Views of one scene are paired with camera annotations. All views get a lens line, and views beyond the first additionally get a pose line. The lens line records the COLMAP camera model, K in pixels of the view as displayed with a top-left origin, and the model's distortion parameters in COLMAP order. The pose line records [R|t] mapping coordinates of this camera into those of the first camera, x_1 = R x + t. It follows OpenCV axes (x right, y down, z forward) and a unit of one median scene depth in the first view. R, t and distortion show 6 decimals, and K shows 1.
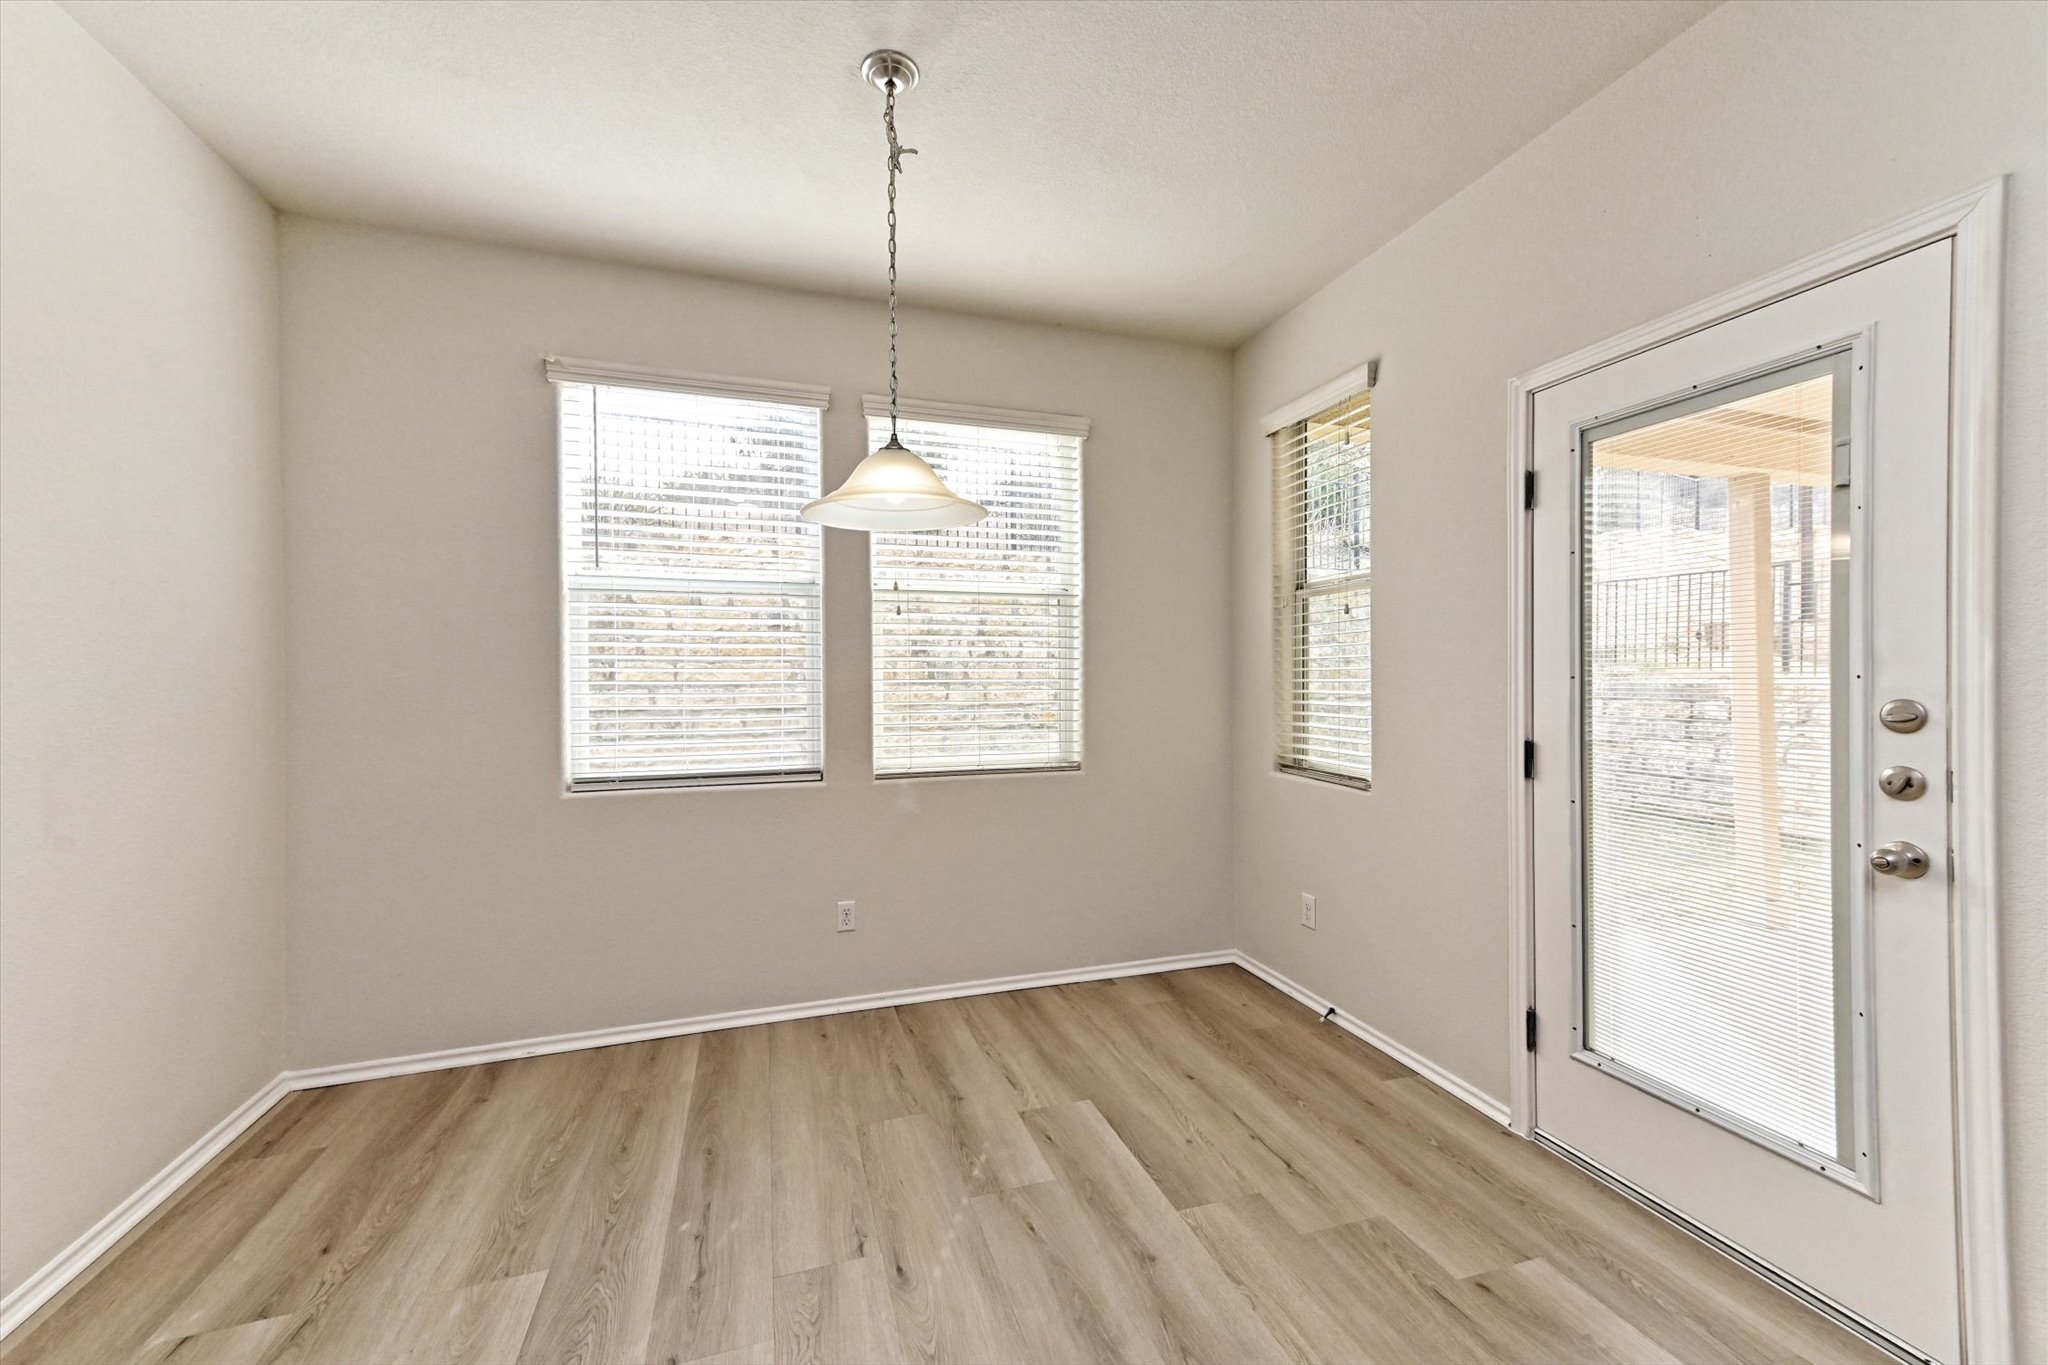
lens RADIAL K [[811.5, 0, 1027.4], [0, 811.5, 689.1], [0, 0, 1]] dist [0.021720, -0.000790]
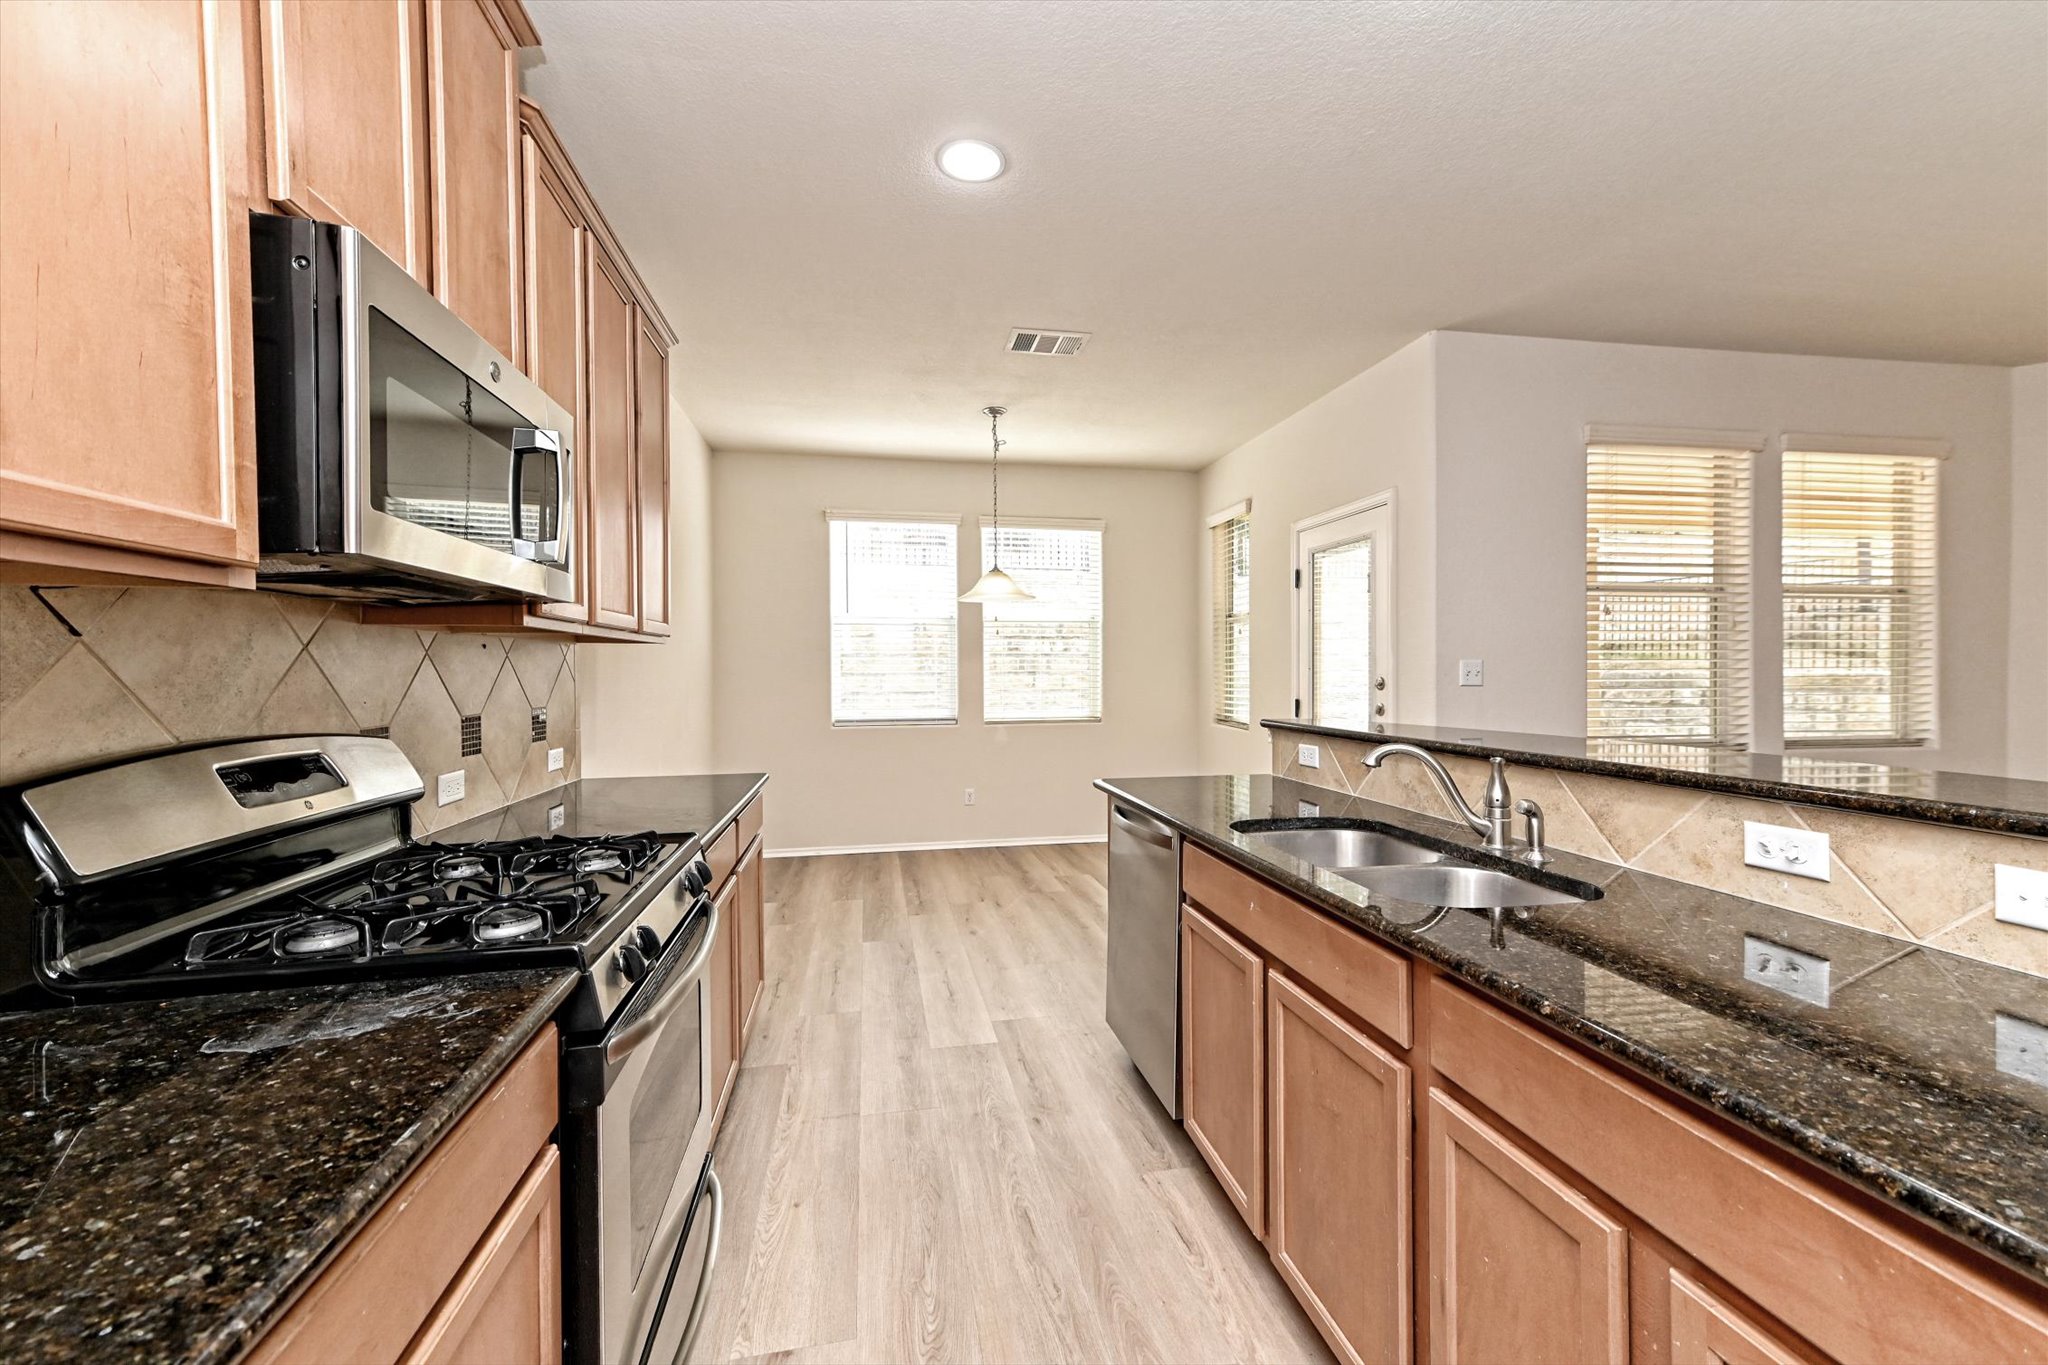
lens RADIAL K [[811.5, 0, 1026.4], [0, 811.5, 675.7], [0, 0, 1]] dist [0.021720, -0.000790]
pose [[0.992415, 0.000001, -0.122934, 0.131675], [-0.000772, 0.999980, -0.006221, 0.012389], [0.122932, 0.006269, 0.992395, -0.814421]]
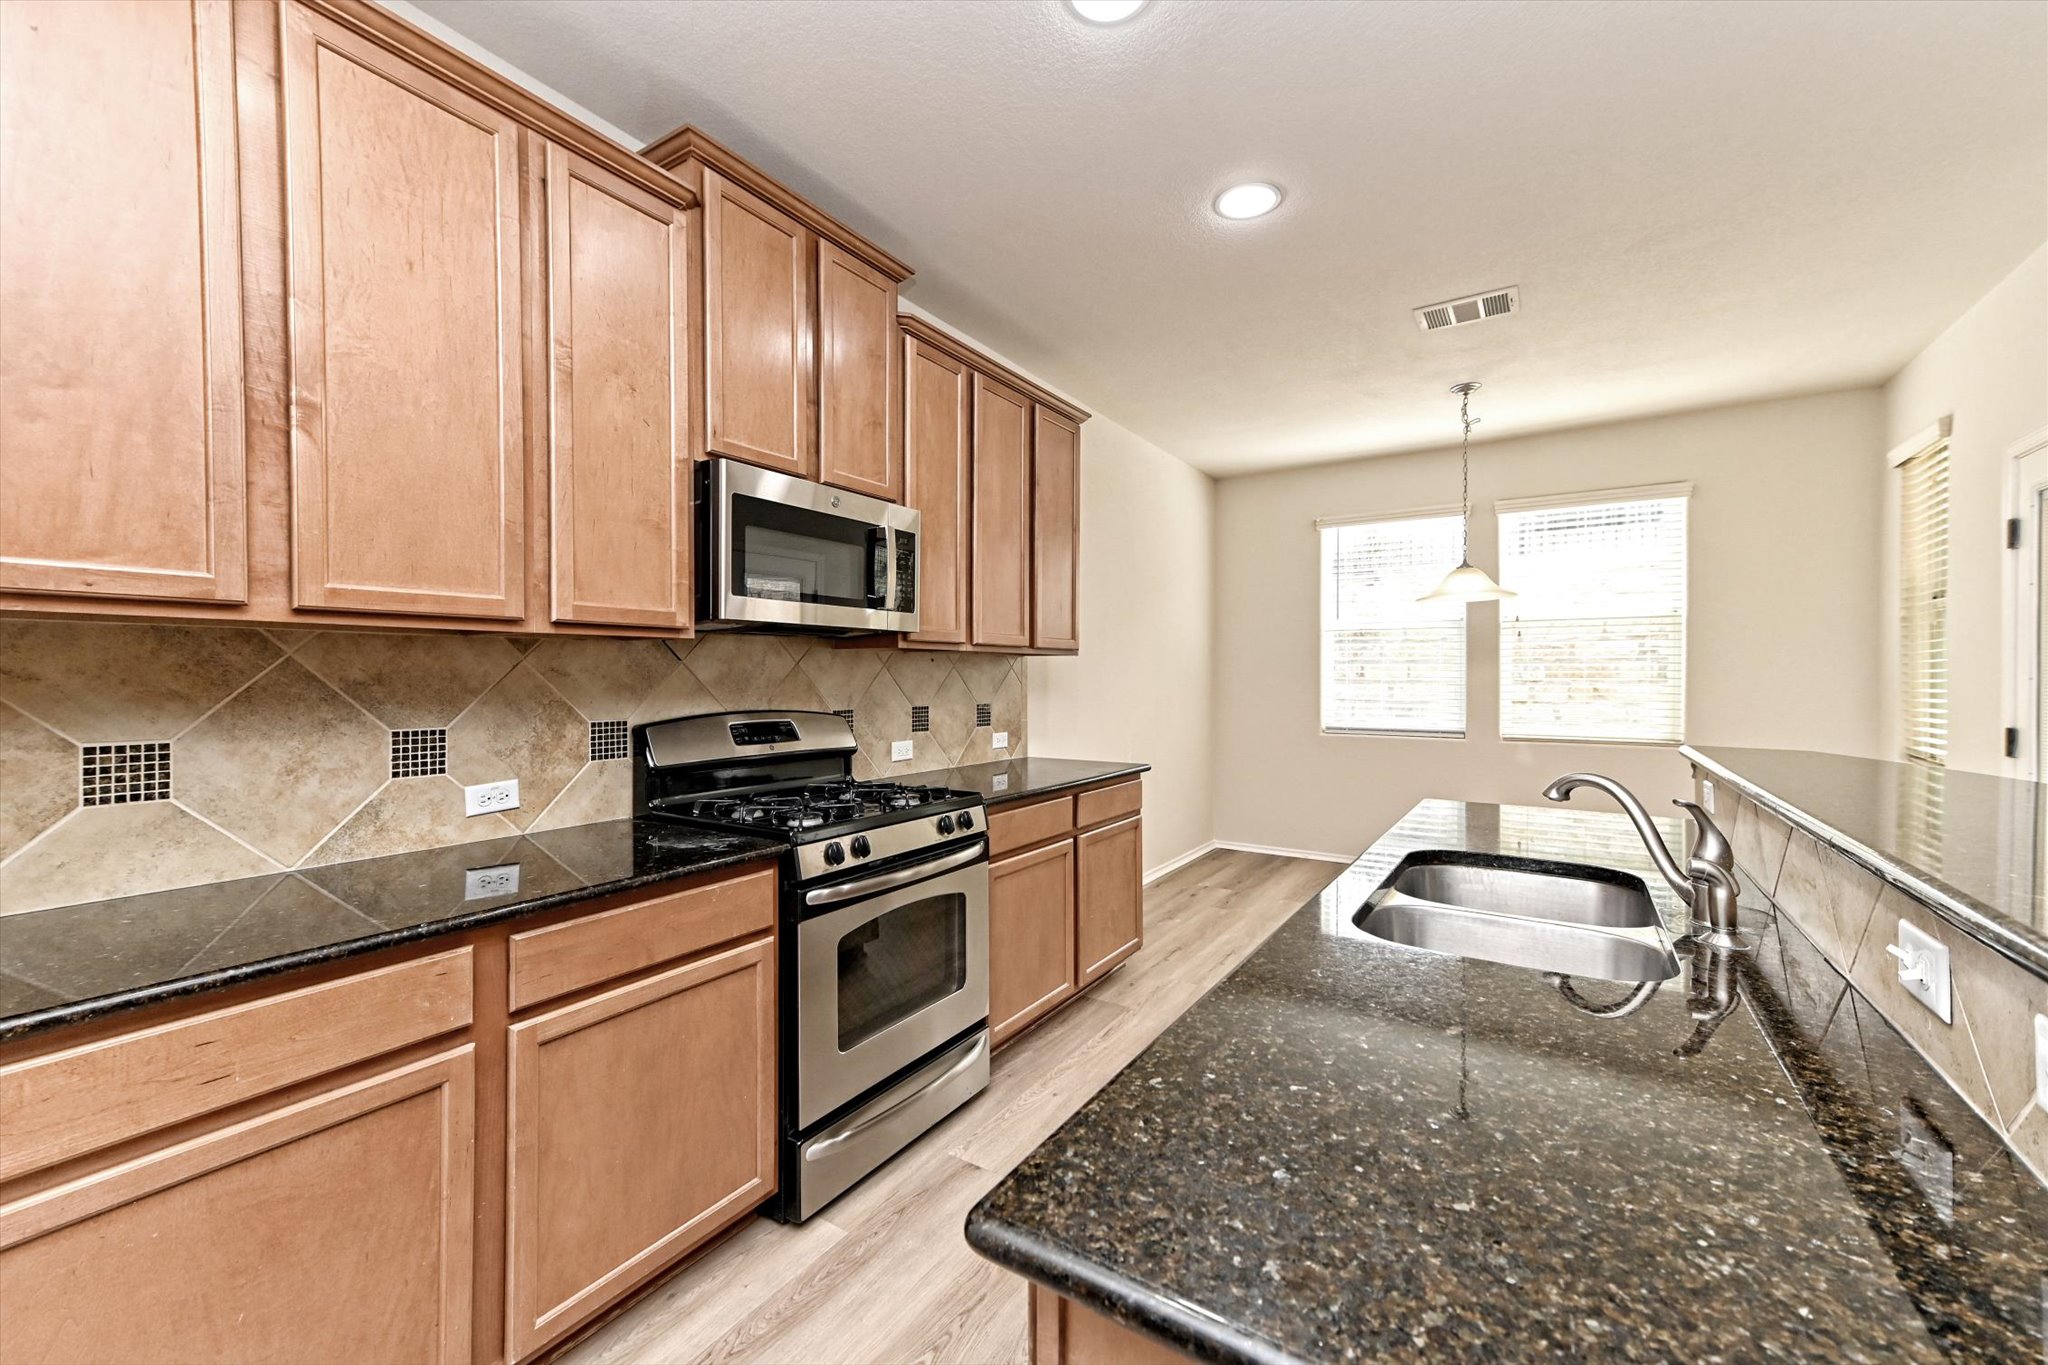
lens RADIAL K [[811.5, 0, 1017.0], [0, 811.5, 675.0], [0, 0, 1]] dist [0.021720, -0.000790]
pose [[0.629362, 0.002233, -0.777109, 0.463059], [-0.014149, 0.999863, -0.008586, 0.009853], [0.776983, 0.016399, 0.629308, -0.753302]]
